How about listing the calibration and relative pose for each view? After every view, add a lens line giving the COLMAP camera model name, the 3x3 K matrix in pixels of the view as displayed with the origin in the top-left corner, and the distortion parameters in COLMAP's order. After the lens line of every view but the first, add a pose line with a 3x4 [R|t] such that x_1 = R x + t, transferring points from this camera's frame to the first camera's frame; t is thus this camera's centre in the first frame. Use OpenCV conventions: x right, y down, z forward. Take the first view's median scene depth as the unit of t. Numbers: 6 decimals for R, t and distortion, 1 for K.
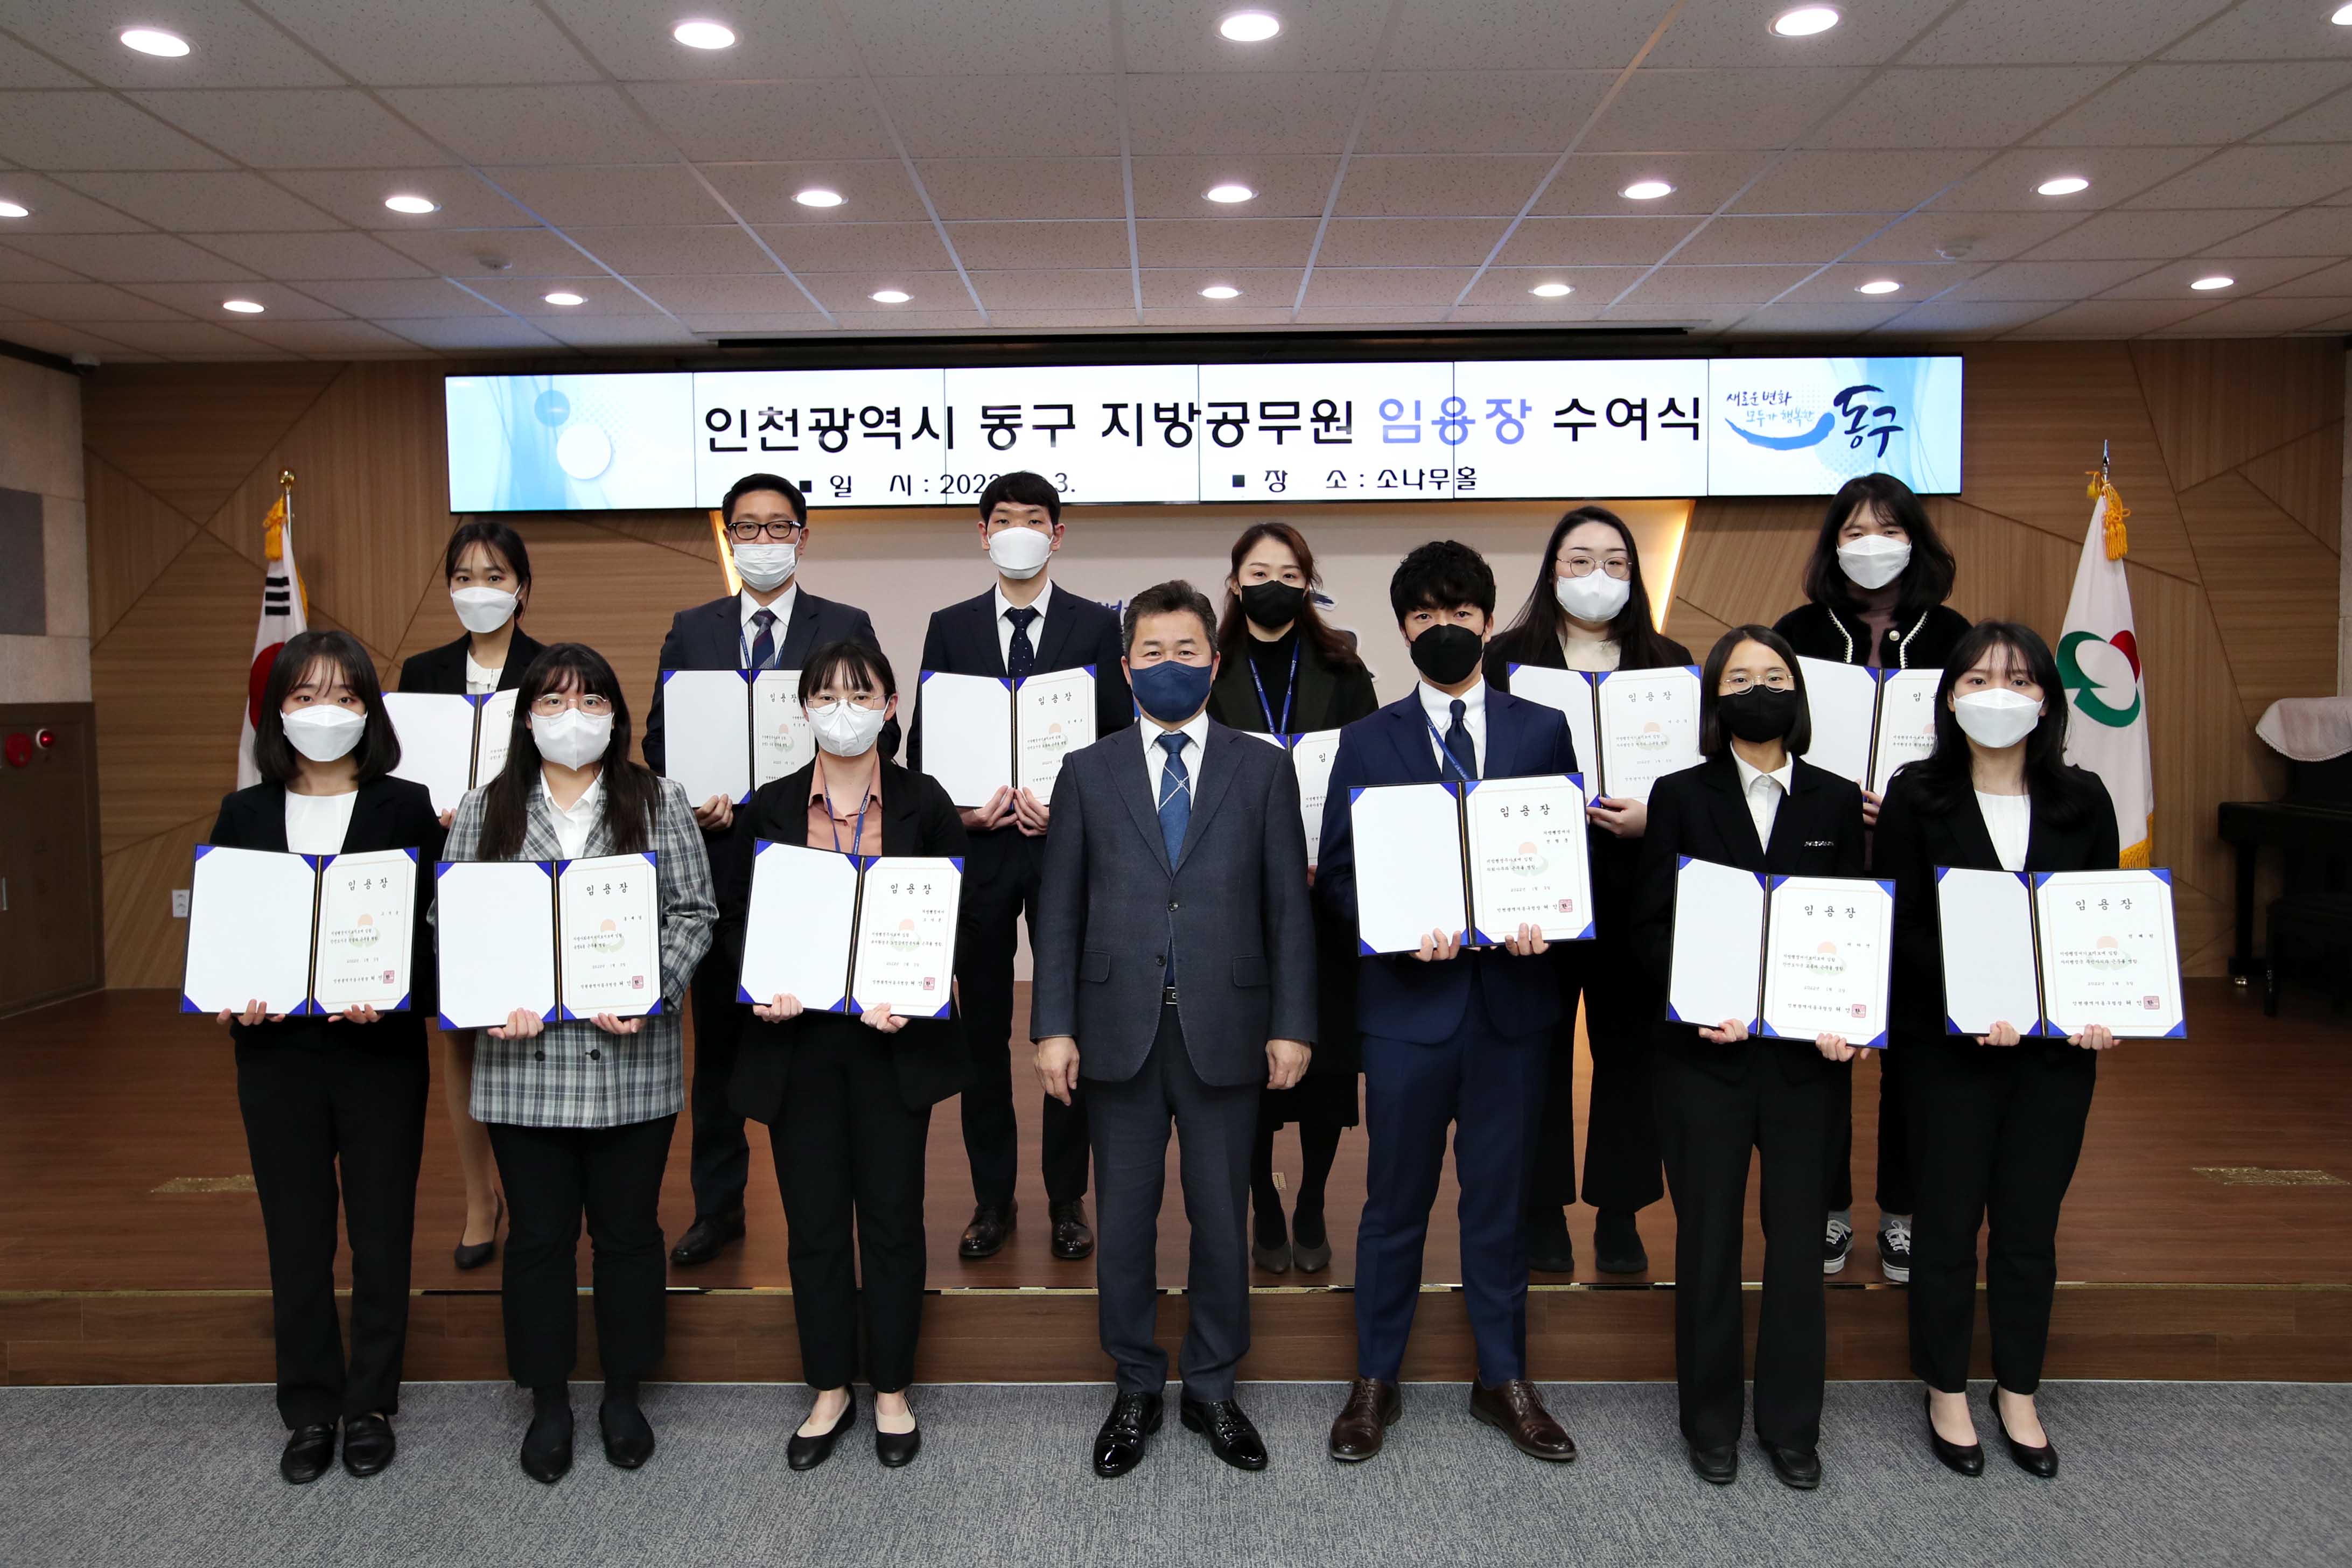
lens RADIAL K [[2056.2, 0, 1156.6], [0, 2056.2, 792.8], [0, 0, 1]] dist [0.181197, 0.006696]
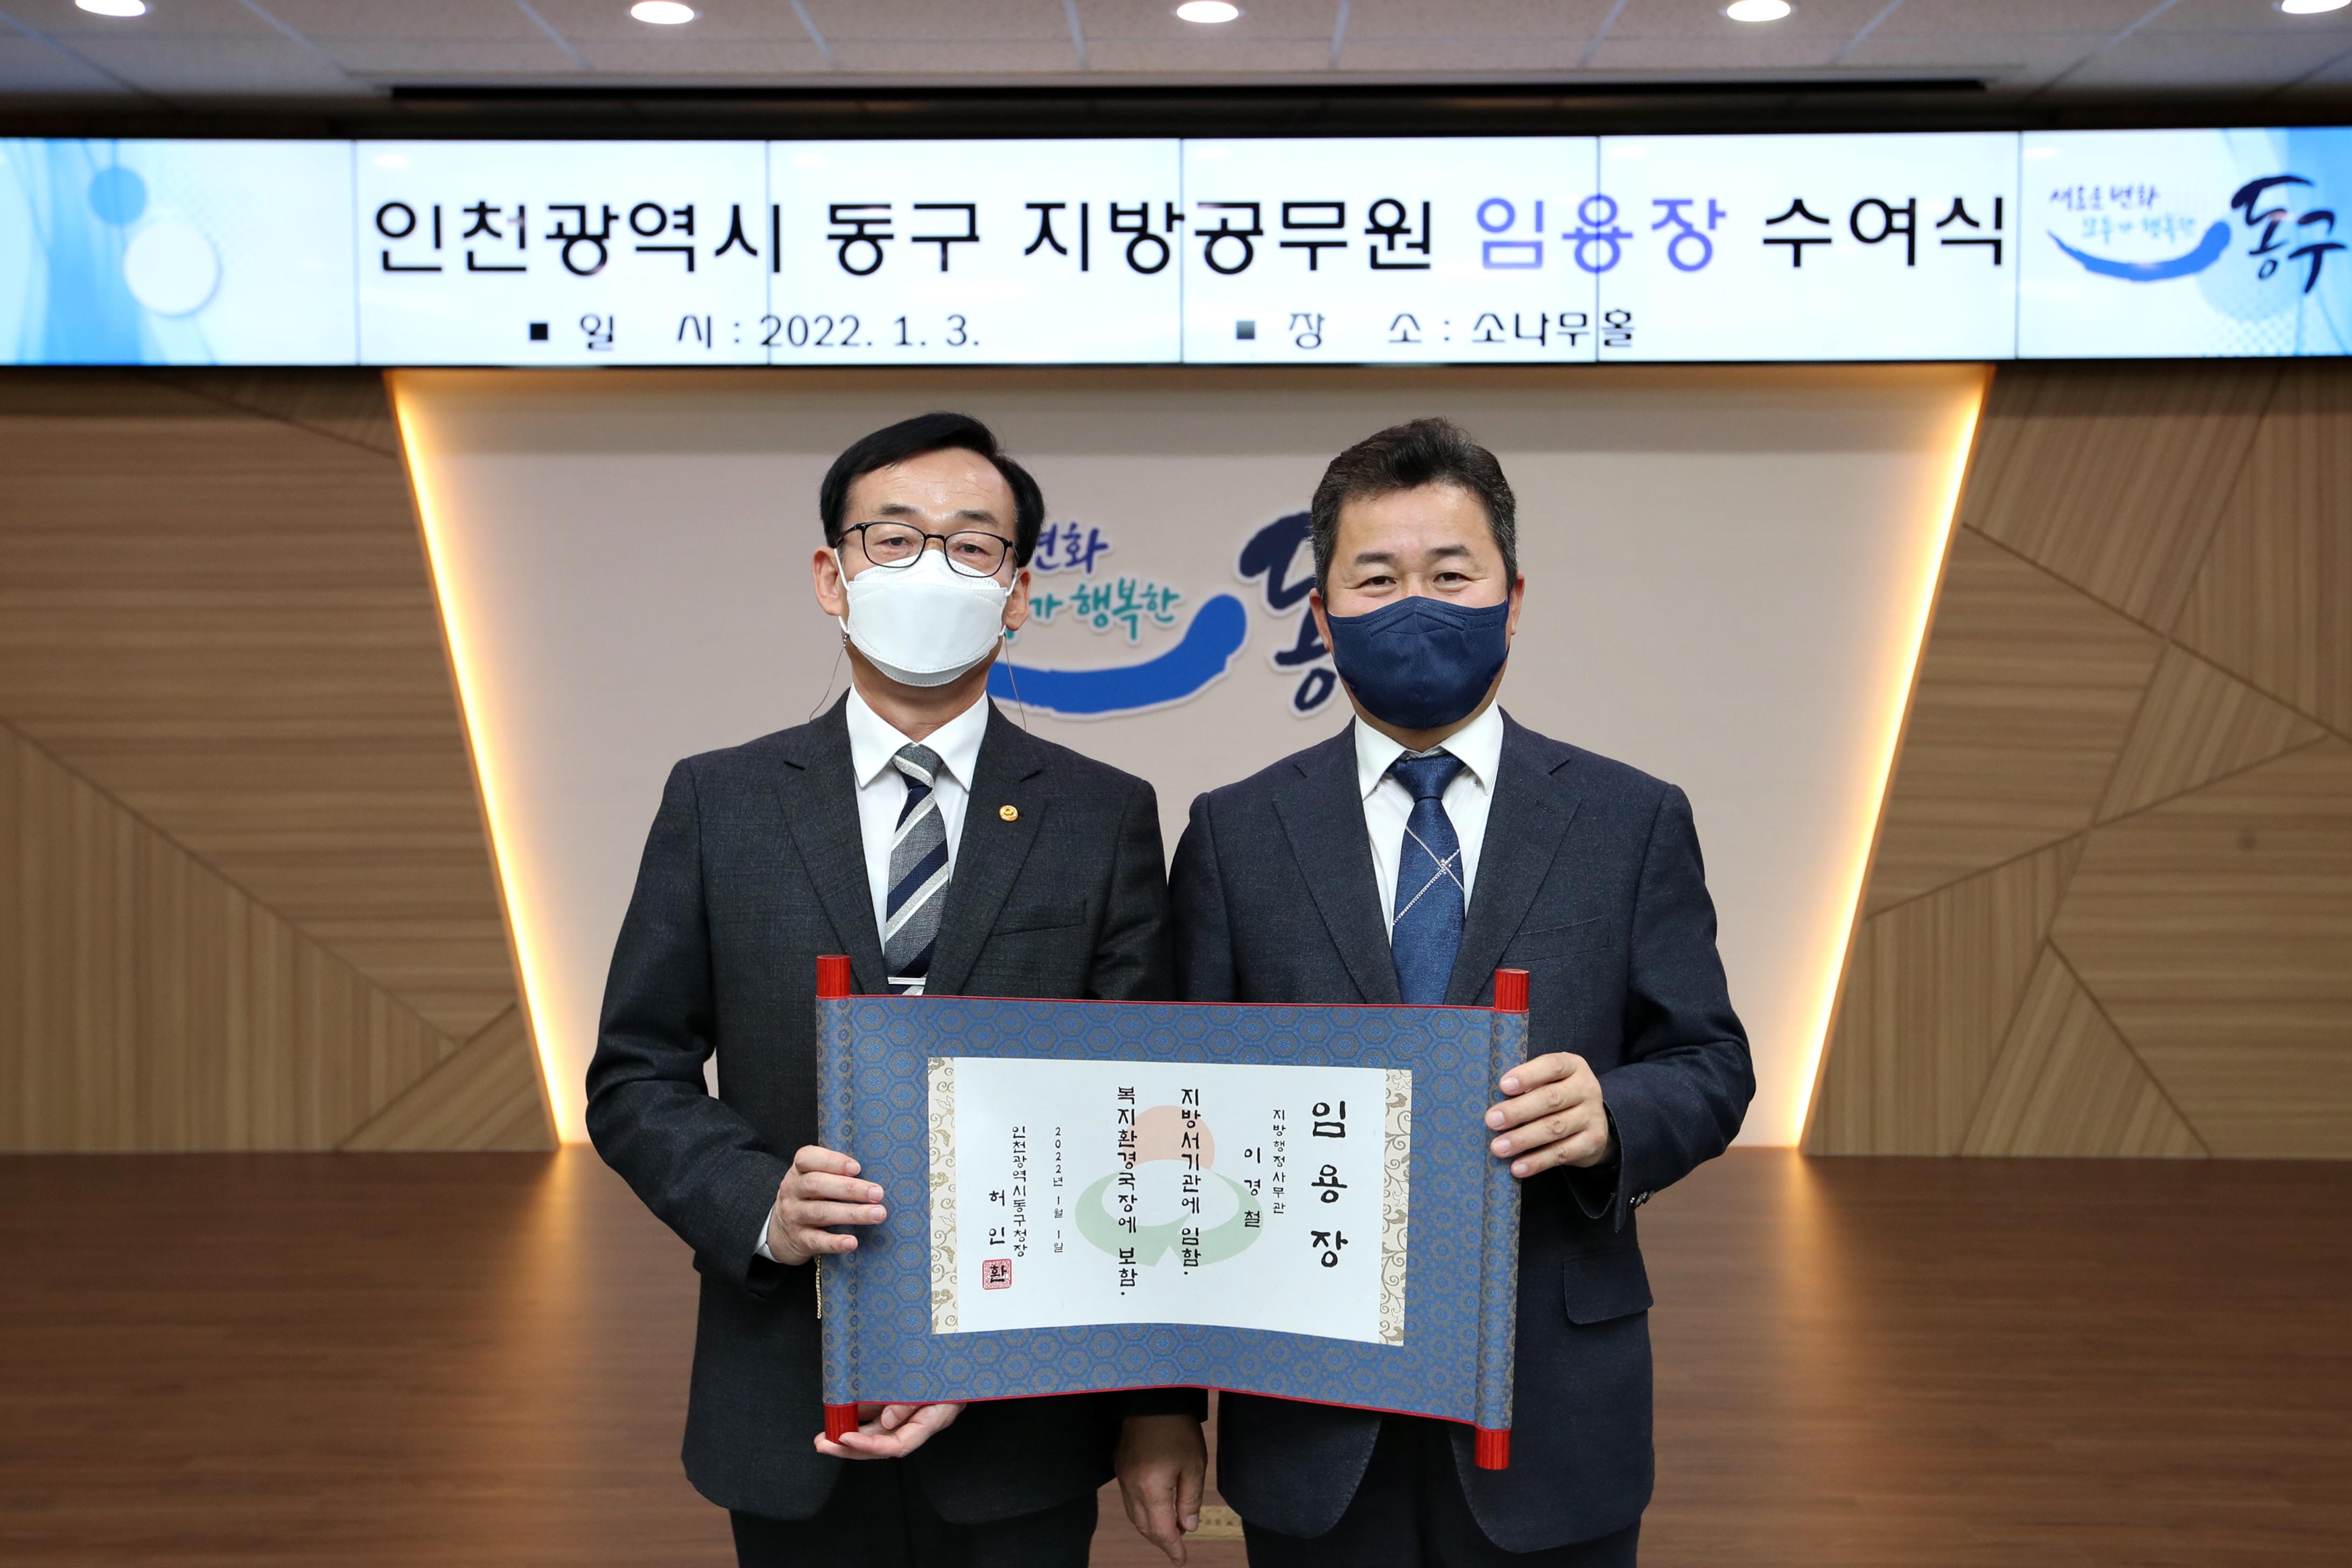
lens RADIAL K [[2377.2, 0, 1181.8], [0, 2377.2, 781.3], [0, 0, 1]] dist [0.025103, 0.000000]
pose [[0.999896, 0.011080, 0.009189, 0.015863], [-0.010900, 0.999753, -0.019376, -0.003239], [-0.009402, 0.019274, 0.999770, 0.299927]]
